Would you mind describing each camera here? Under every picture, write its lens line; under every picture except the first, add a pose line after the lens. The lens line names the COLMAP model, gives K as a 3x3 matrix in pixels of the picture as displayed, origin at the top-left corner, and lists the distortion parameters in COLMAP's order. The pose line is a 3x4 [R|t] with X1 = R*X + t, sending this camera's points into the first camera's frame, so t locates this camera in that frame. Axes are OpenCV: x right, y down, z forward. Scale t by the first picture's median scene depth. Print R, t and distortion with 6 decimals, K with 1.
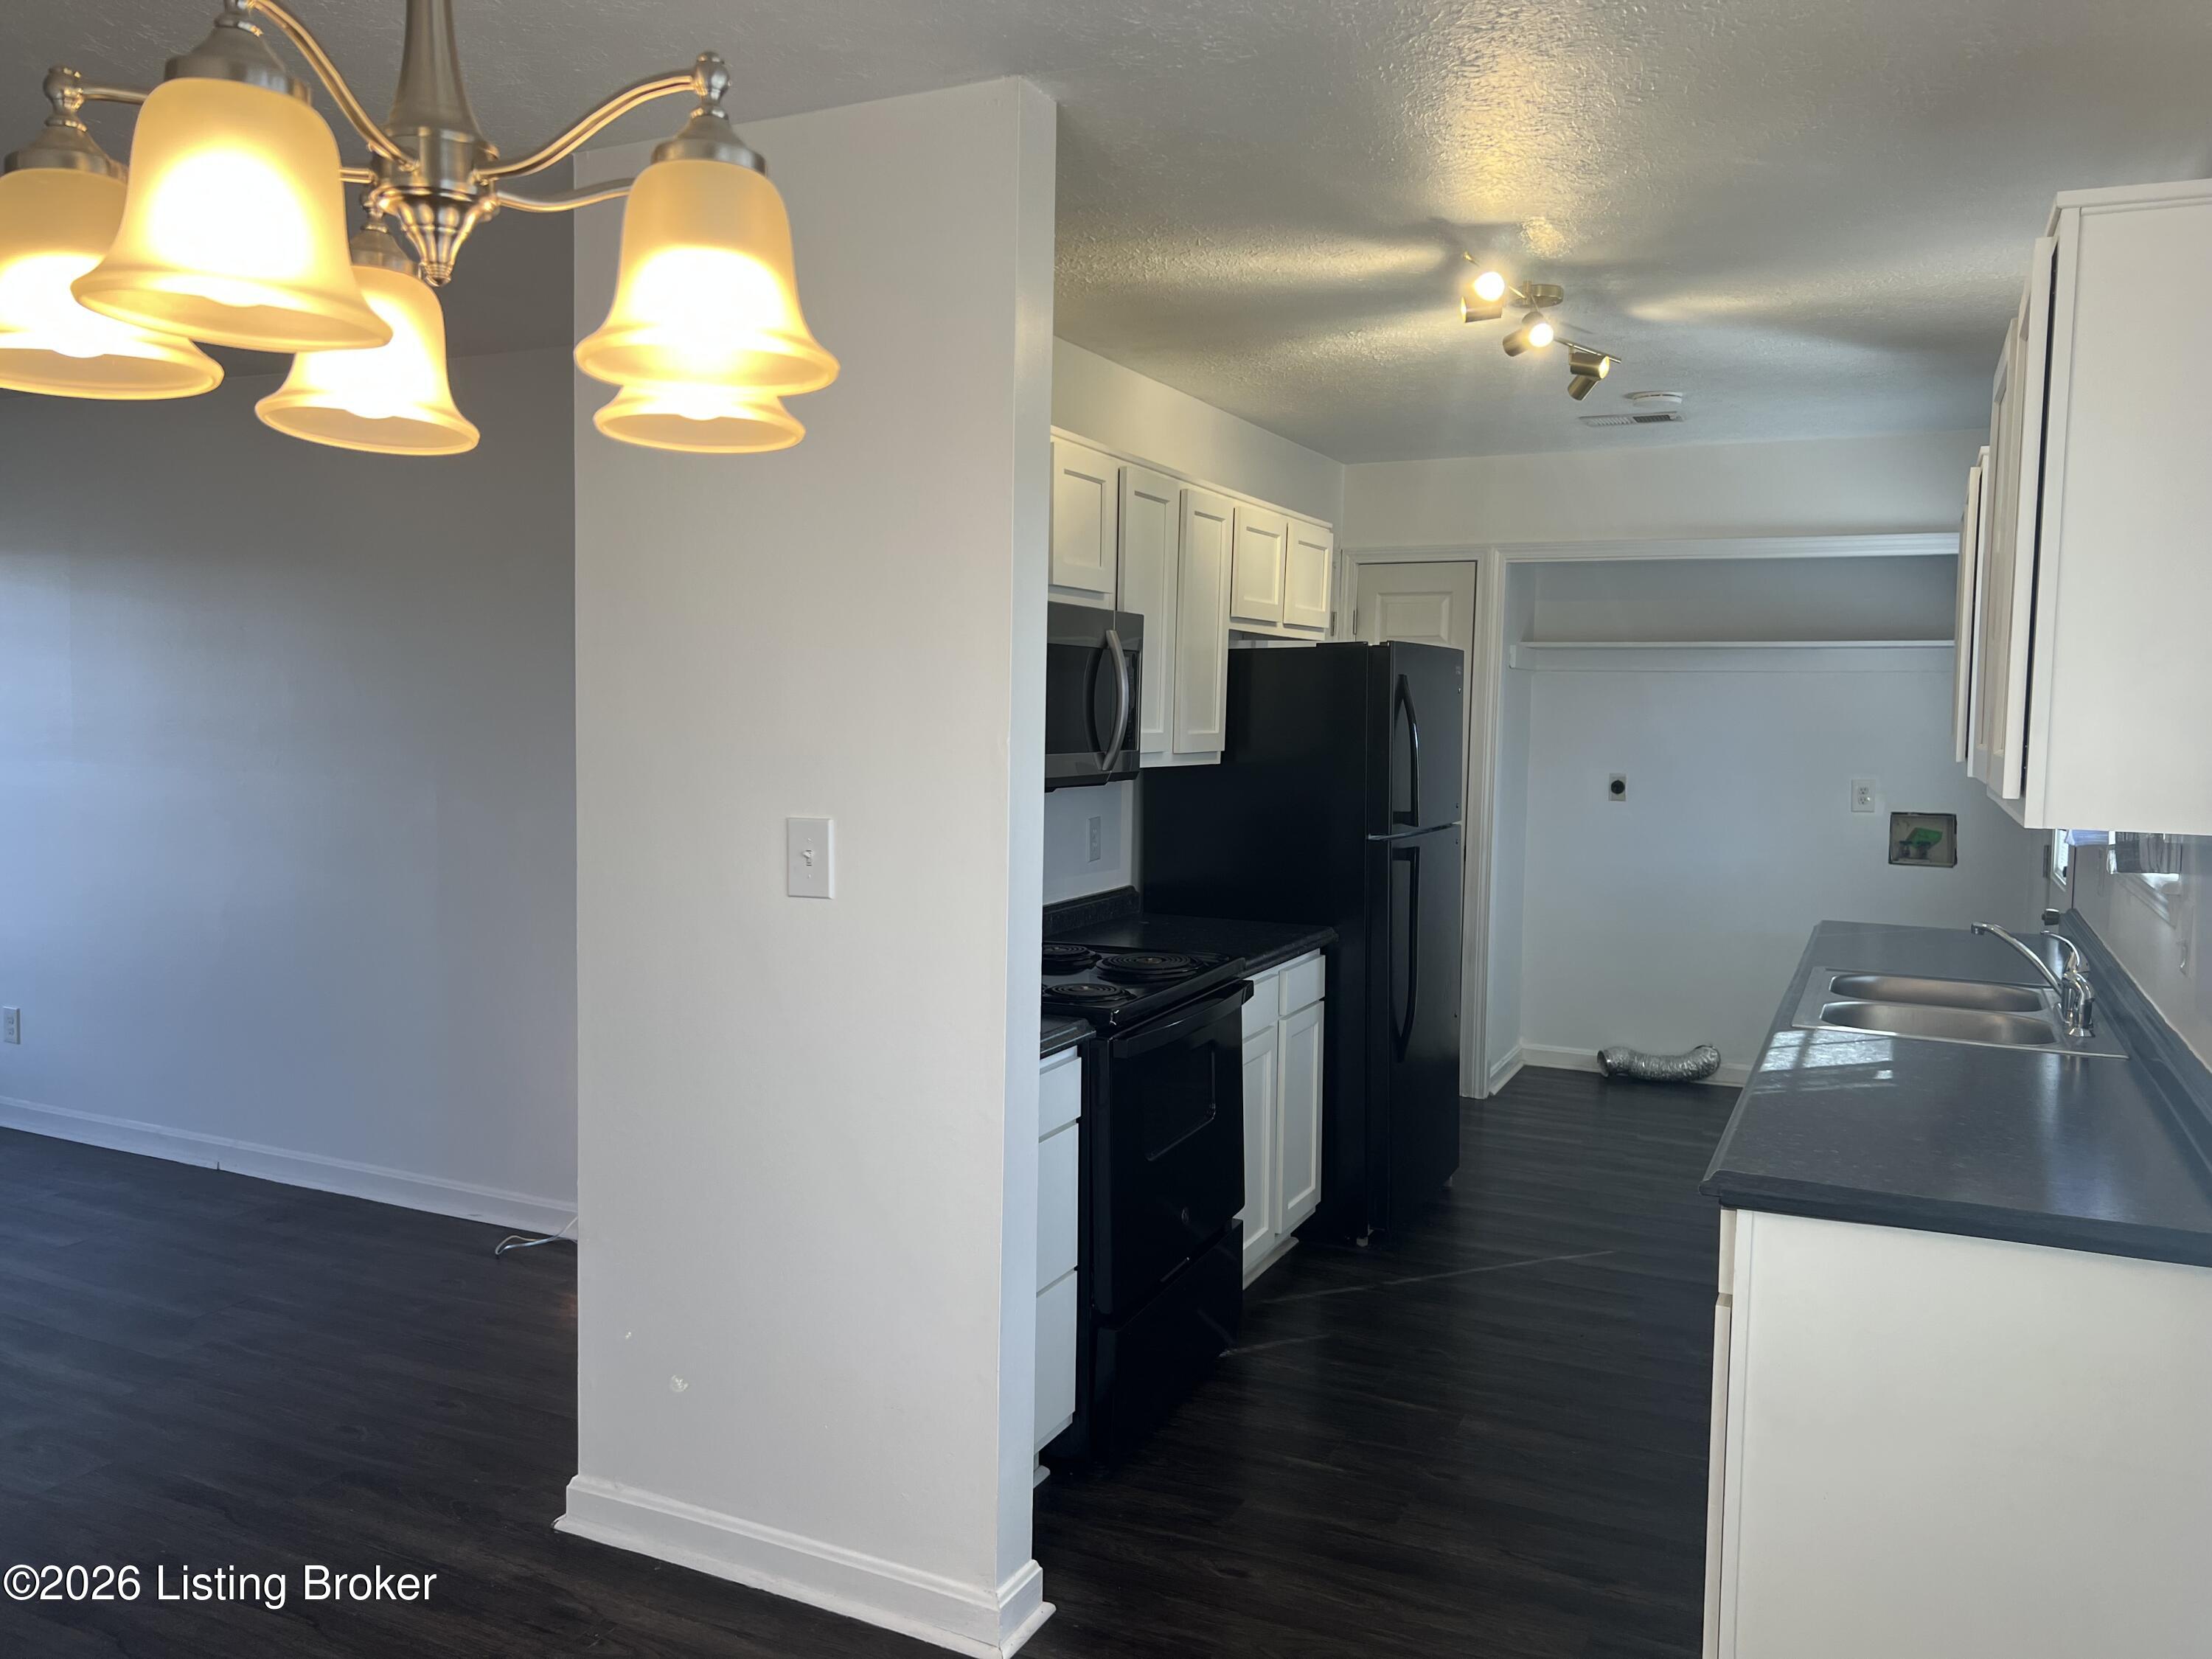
lens RADIAL K [[1678.4, 0, 1099.5], [0, 1678.4, 830.5], [0, 0, 1]] dist [0.046183, -0.035350]
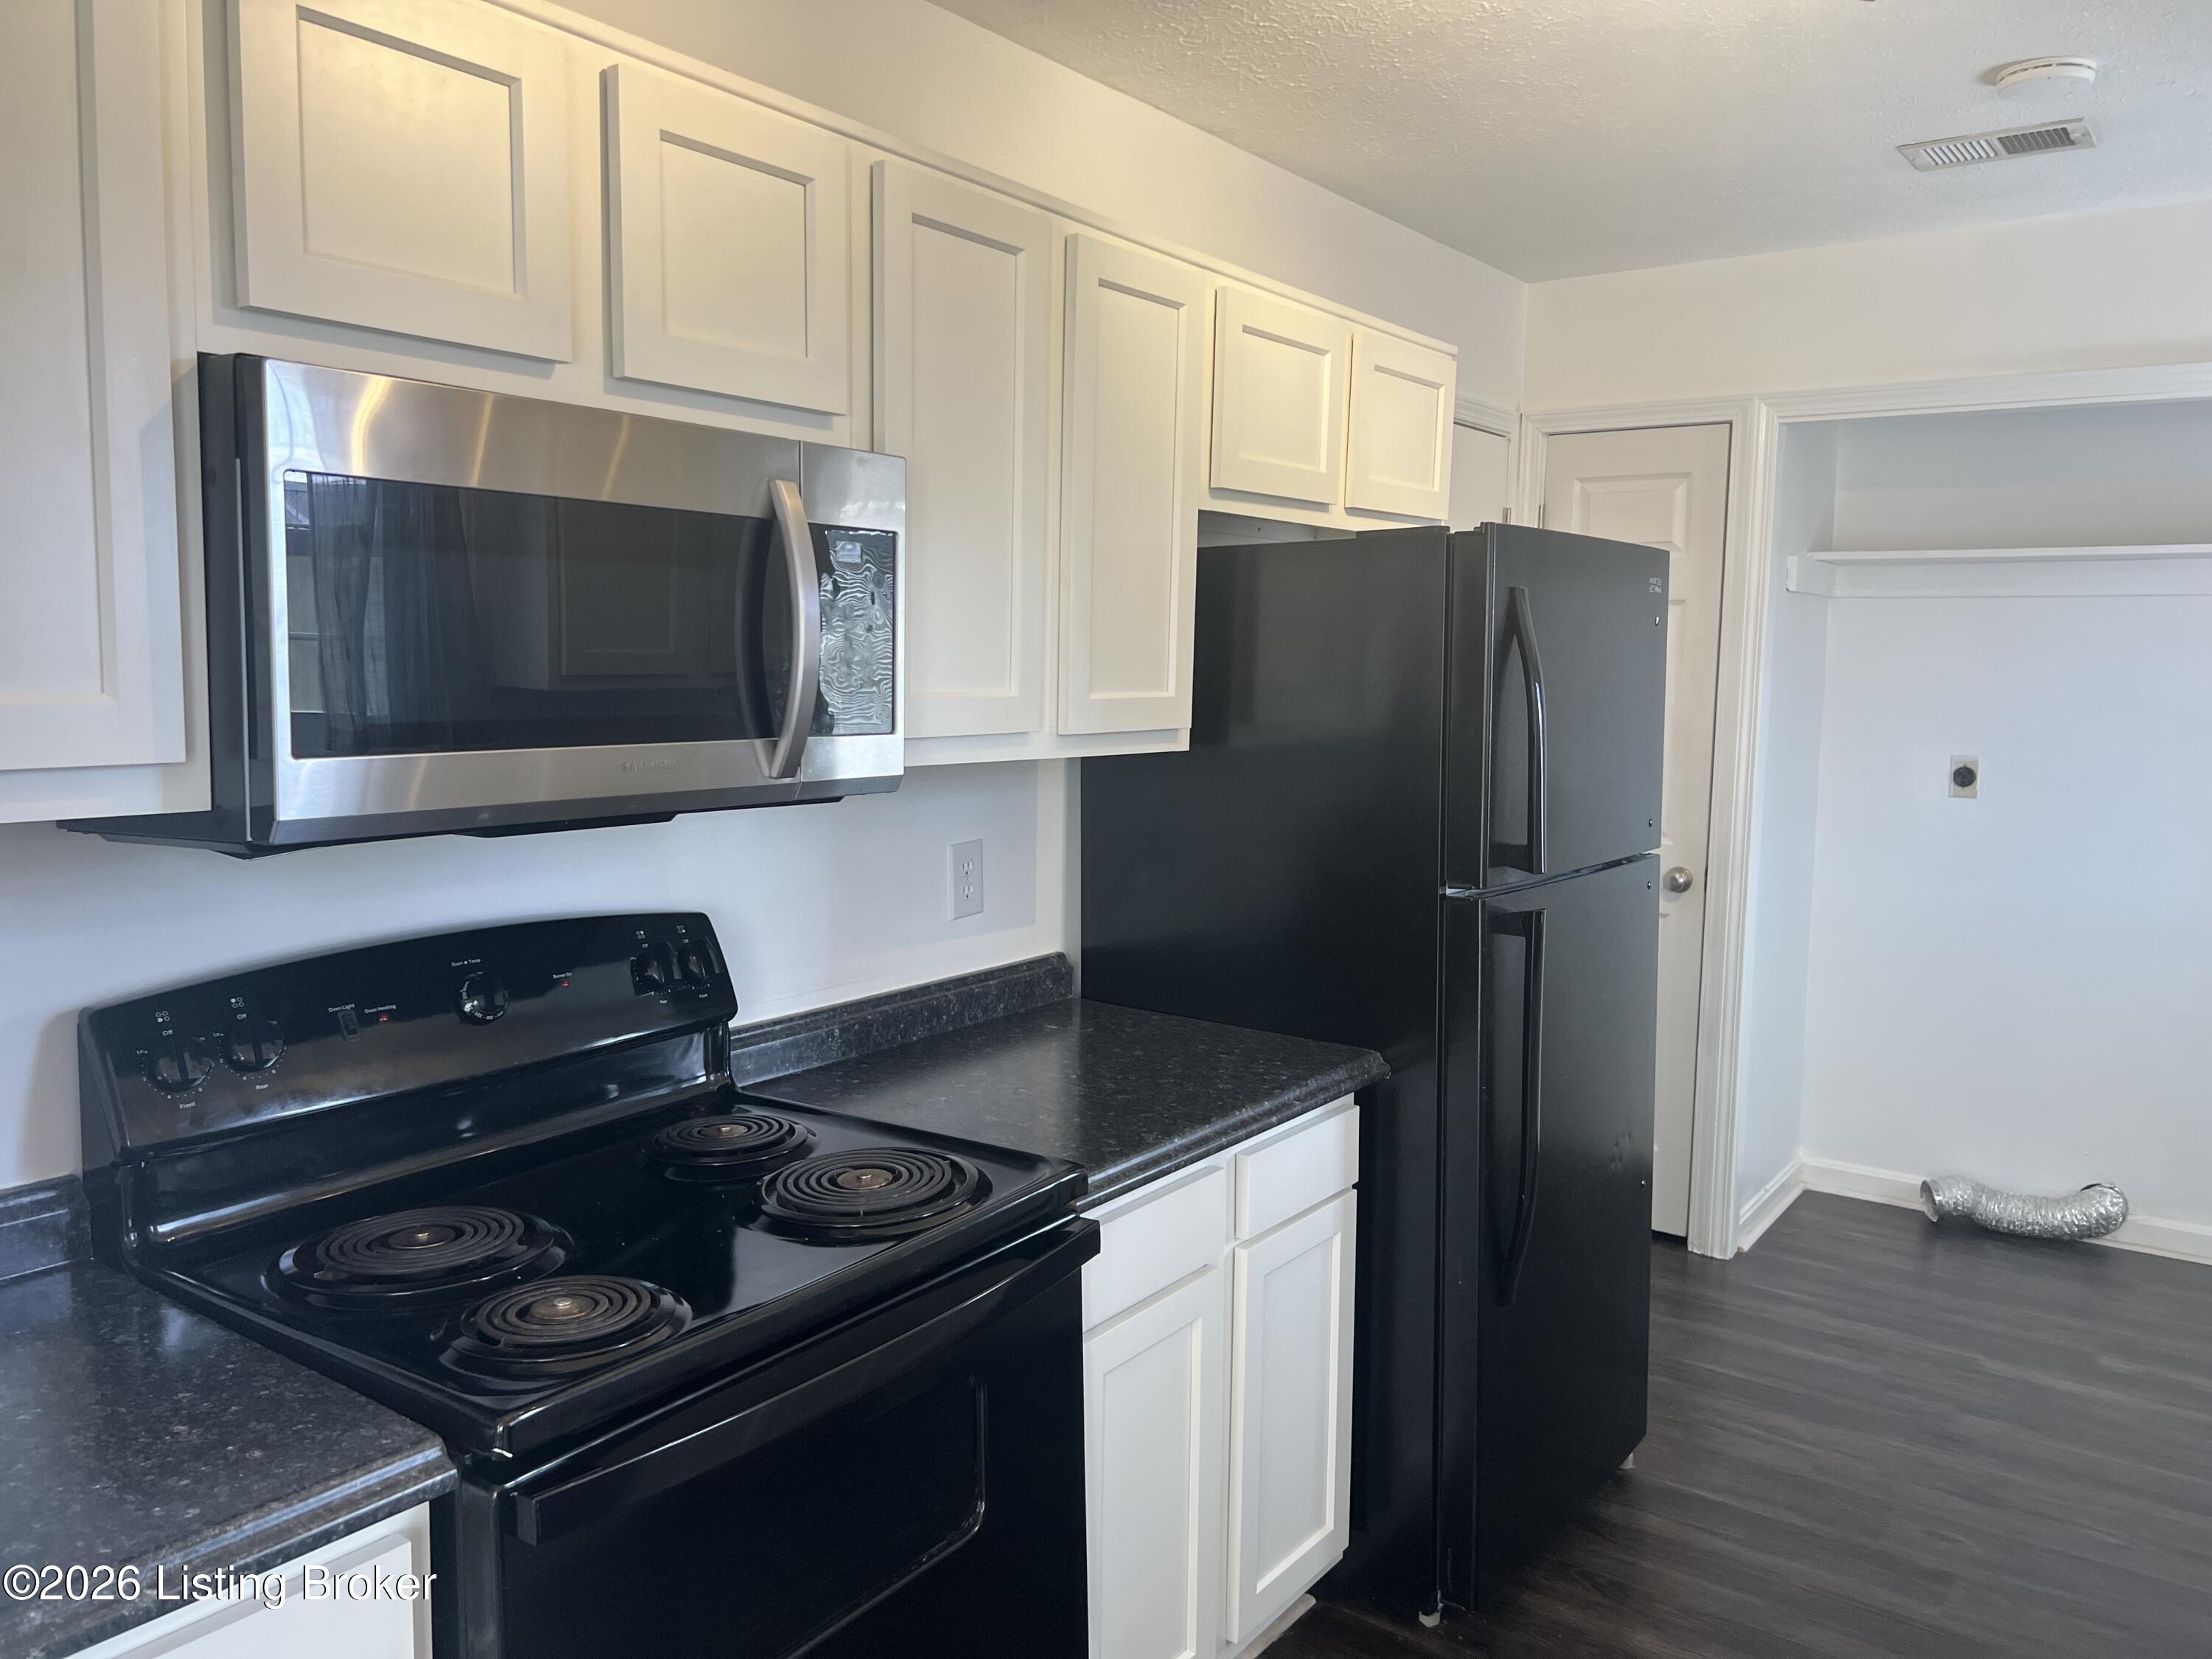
lens RADIAL K [[1678.4, 0, 1123.3], [0, 1678.4, 816.9], [0, 0, 1]] dist [0.046183, -0.035350]
pose [[0.984842, 0.017329, -0.172587, 0.139923], [-0.013639, 0.999653, 0.022544, -0.028157], [0.172917, -0.019849, 0.984736, 0.416002]]
